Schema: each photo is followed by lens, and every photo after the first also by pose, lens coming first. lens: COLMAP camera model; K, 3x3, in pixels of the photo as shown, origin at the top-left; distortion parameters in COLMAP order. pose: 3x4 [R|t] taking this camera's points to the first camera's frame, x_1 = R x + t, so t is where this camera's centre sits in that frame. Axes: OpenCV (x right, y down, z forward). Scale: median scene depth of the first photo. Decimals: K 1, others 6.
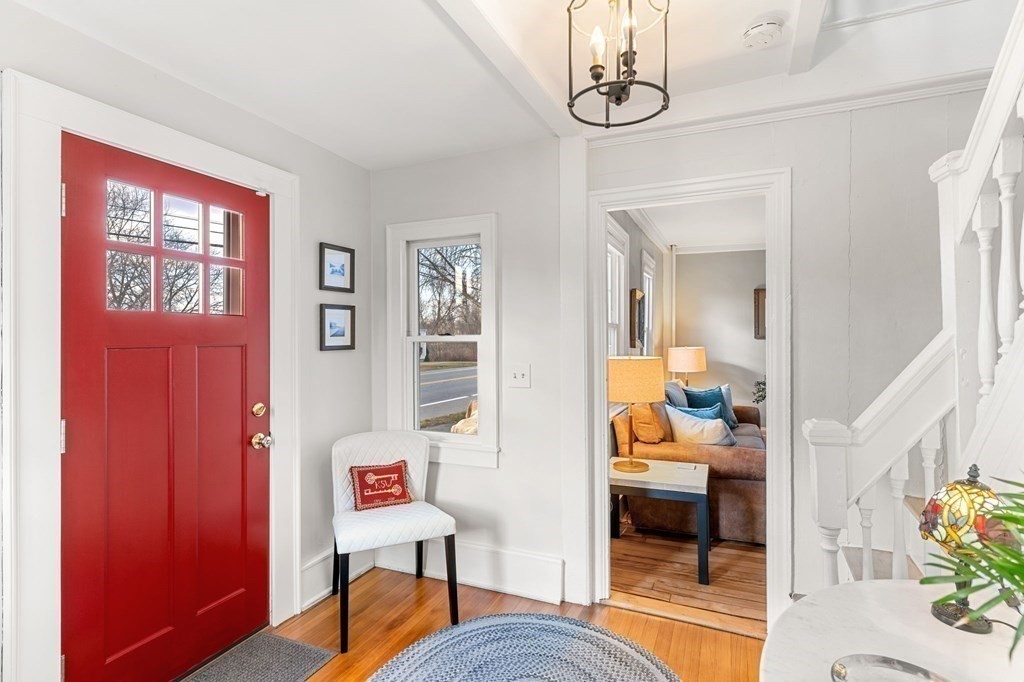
lens RADIAL K [[541.7, 0, 511.3], [0, 541.7, 331.1], [0, 0, 1]] dist [0.001446, 0.000189]
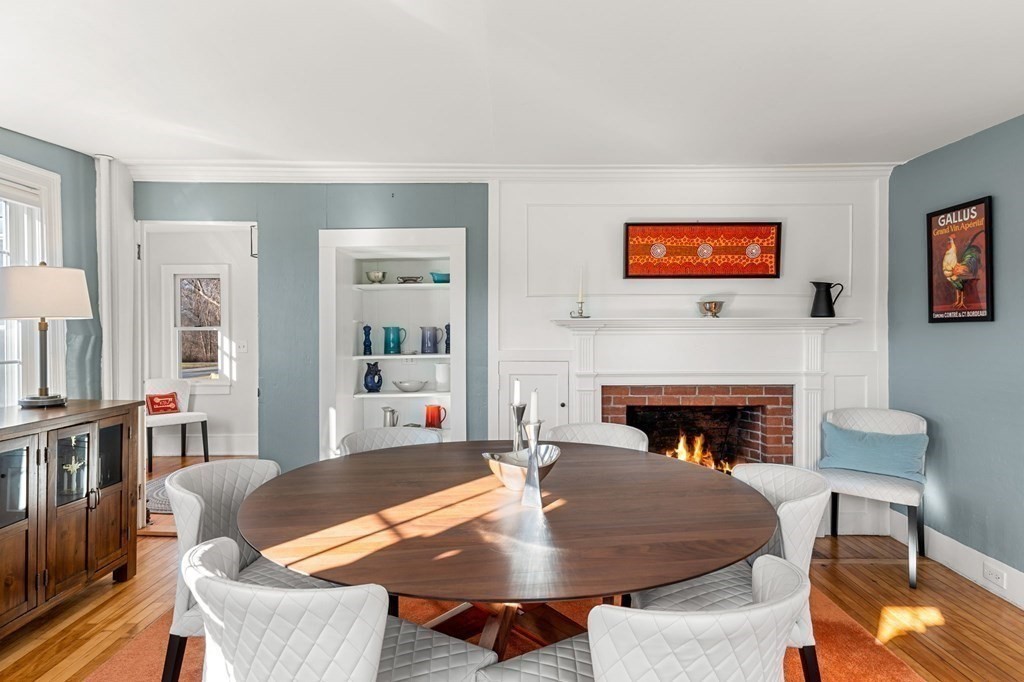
lens RADIAL K [[541.7, 0, 511.3], [0, 541.7, 331.1], [0, 0, 1]] dist [0.001446, 0.000189]
pose [[0.910720, -0.002188, 0.413018, 0.098234], [-0.007611, 0.999727, 0.022078, -0.031266], [-0.412954, -0.023251, 0.910455, -1.294711]]
